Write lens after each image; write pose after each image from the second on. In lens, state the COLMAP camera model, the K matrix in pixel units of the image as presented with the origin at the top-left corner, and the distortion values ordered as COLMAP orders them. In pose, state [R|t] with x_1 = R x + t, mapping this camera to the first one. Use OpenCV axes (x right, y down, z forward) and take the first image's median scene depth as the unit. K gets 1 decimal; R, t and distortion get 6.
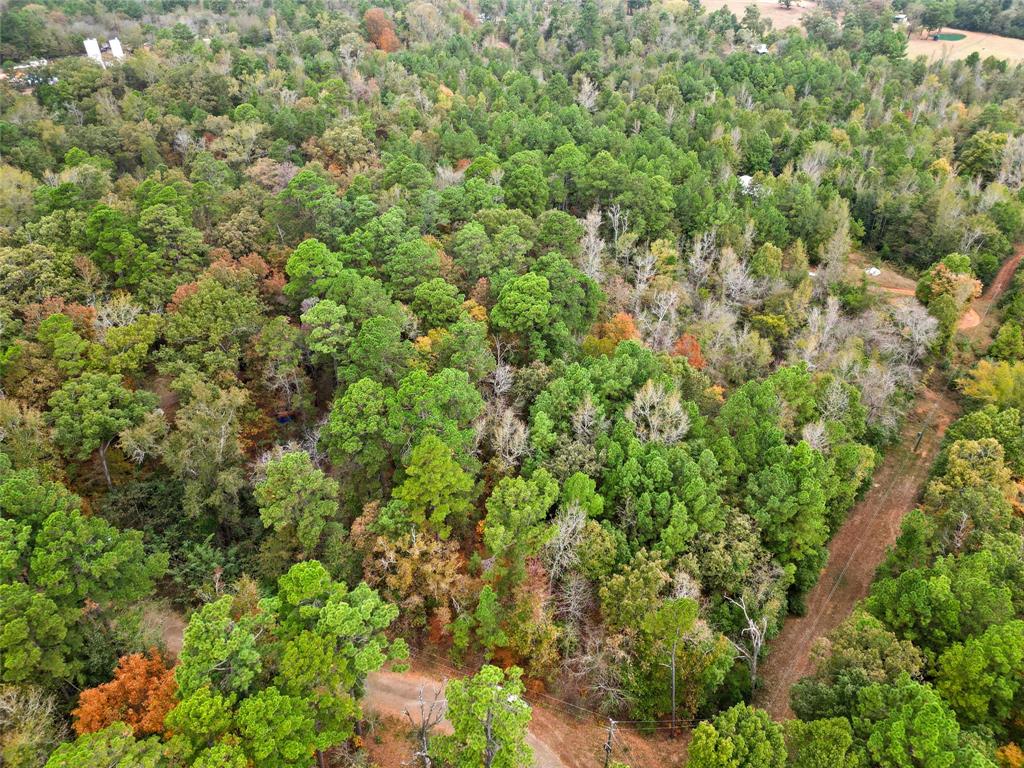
lens RADIAL K [[739.4, 0, 512.0], [0, 739.4, 384.0], [0, 0, 1]] dist [0.075606, -0.070092]
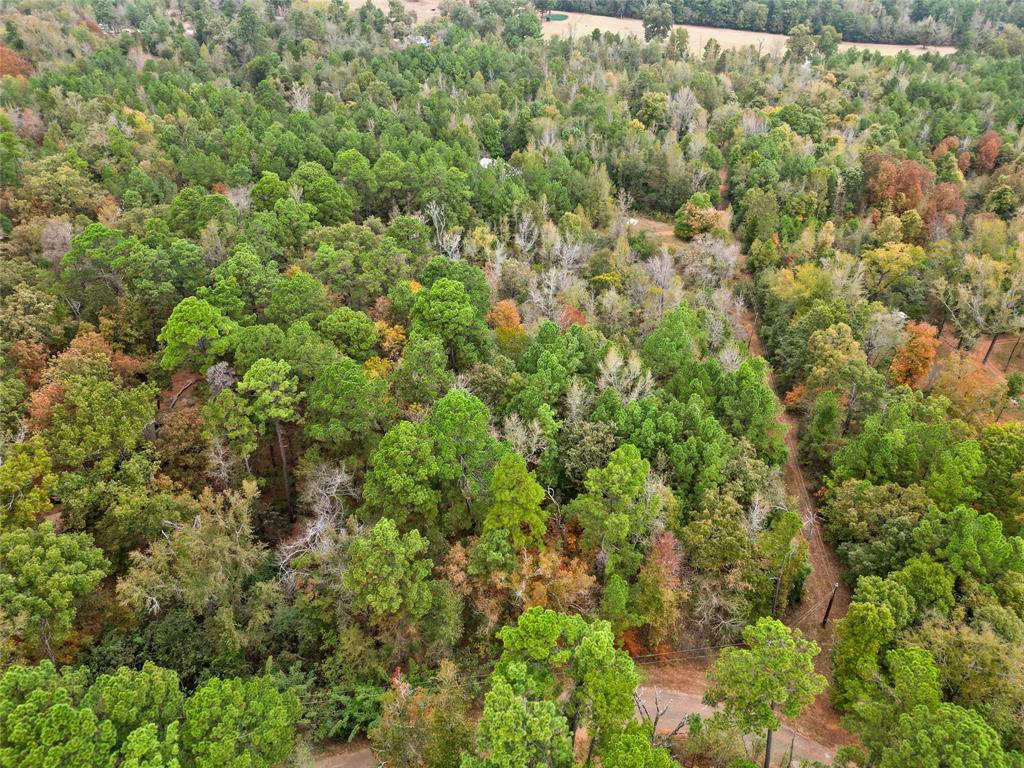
lens RADIAL K [[739.4, 0, 512.0], [0, 739.4, 384.0], [0, 0, 1]] dist [0.075606, -0.070092]
pose [[0.857199, -0.280532, 0.431870, -0.244751], [0.279093, 0.957837, 0.068226, -0.040596], [-0.432800, 0.062048, 0.899352, 0.065309]]
